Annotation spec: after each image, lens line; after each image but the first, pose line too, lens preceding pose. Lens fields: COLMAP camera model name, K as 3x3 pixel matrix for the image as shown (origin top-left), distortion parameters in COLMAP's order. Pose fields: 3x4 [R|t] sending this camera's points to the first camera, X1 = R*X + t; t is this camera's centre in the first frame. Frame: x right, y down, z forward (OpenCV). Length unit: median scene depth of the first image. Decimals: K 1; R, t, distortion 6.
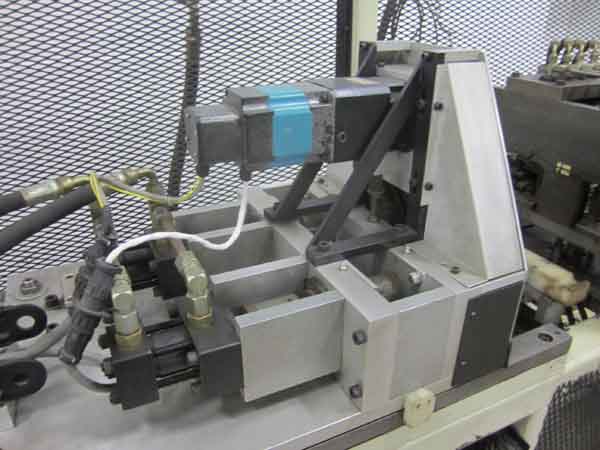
lens RADIAL K [[486.1, 0, 301.0], [0, 486.1, 224.8], [0, 0, 1]] dist [-0.065363, -0.006199]
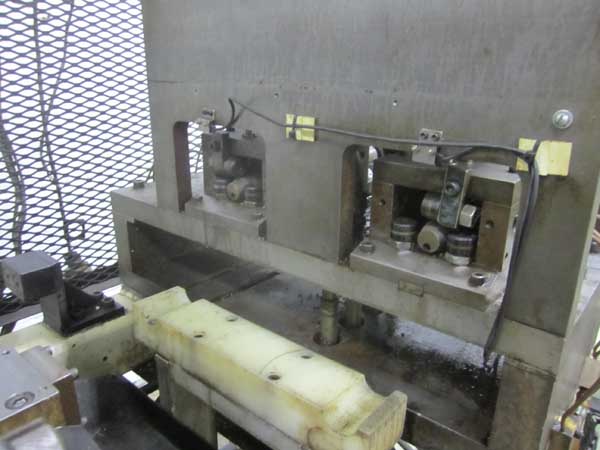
lens RADIAL K [[486.1, 0, 299.2], [0, 486.1, 225.2], [0, 0, 1]] dist [-0.065363, -0.006199]
pose [[0.914144, -0.124196, 0.385896, 0.375427], [0.171419, 0.981048, -0.090335, 0.005228], [-0.367363, 0.148729, 0.918109, 0.621391]]
